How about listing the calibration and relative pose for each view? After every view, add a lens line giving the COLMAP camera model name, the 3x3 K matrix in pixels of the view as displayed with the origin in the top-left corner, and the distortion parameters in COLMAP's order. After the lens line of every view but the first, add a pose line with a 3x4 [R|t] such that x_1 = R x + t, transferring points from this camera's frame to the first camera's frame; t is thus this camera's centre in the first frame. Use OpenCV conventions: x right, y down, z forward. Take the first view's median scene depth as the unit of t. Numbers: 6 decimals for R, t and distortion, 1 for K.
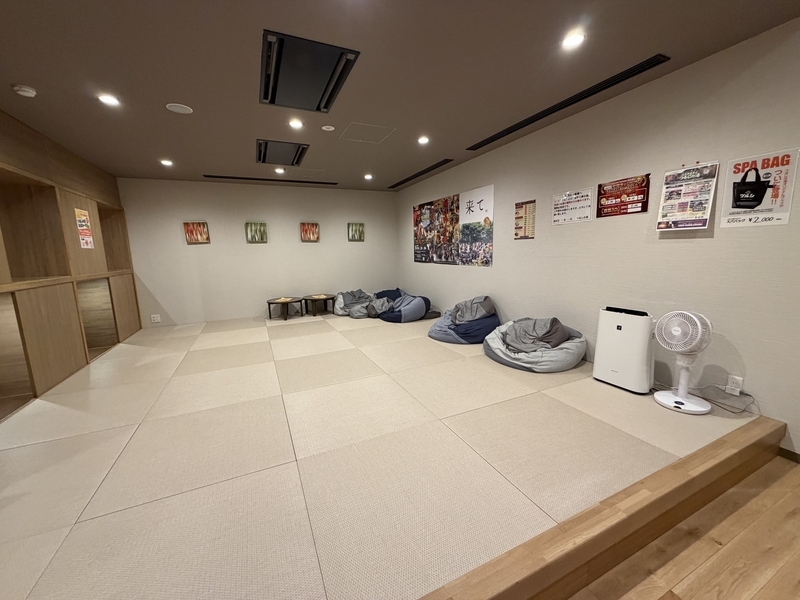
lens RADIAL K [[315.1, 0, 401.0], [0, 315.1, 298.6], [0, 0, 1]] dist [-0.003266, 0.000381]
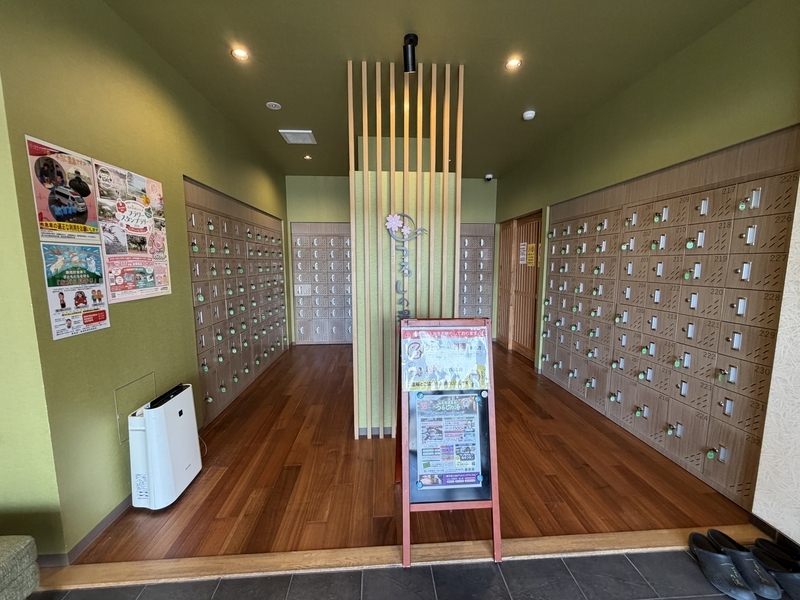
lens RADIAL K [[315.1, 0, 399.0], [0, 315.1, 298.9], [0, 0, 1]] dist [-0.003266, 0.000381]
pose [[0.359197, -0.080027, 0.929824, 0.301695], [0.133026, 0.990534, 0.033863, -0.725478], [-0.923733, 0.111527, 0.366442, 0.912968]]
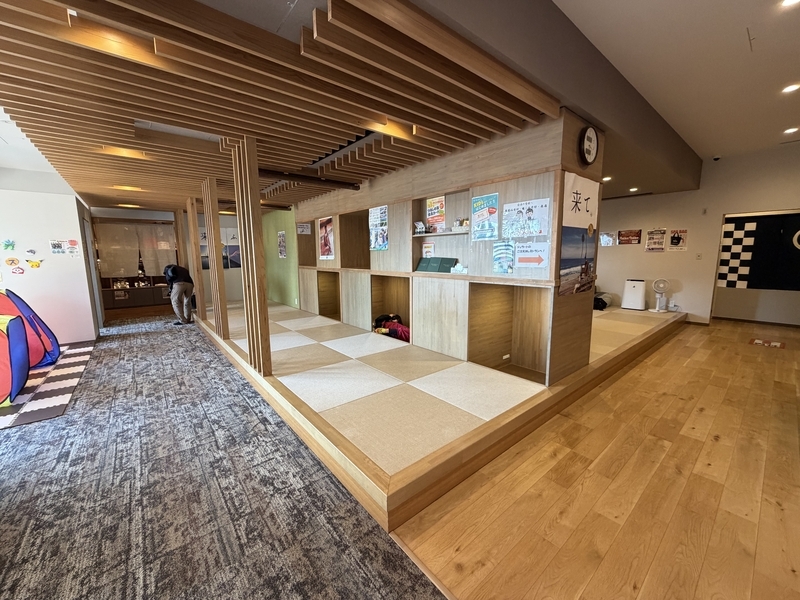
lens RADIAL K [[315.1, 0, 400.3], [0, 315.1, 298.5], [0, 0, 1]] dist [-0.003266, 0.000381]
pose [[0.968263, -0.009436, 0.249756, -2.304351], [0.014529, 0.999722, -0.018552, 0.258232], [-0.249512, 0.021592, 0.968131, -1.316426]]
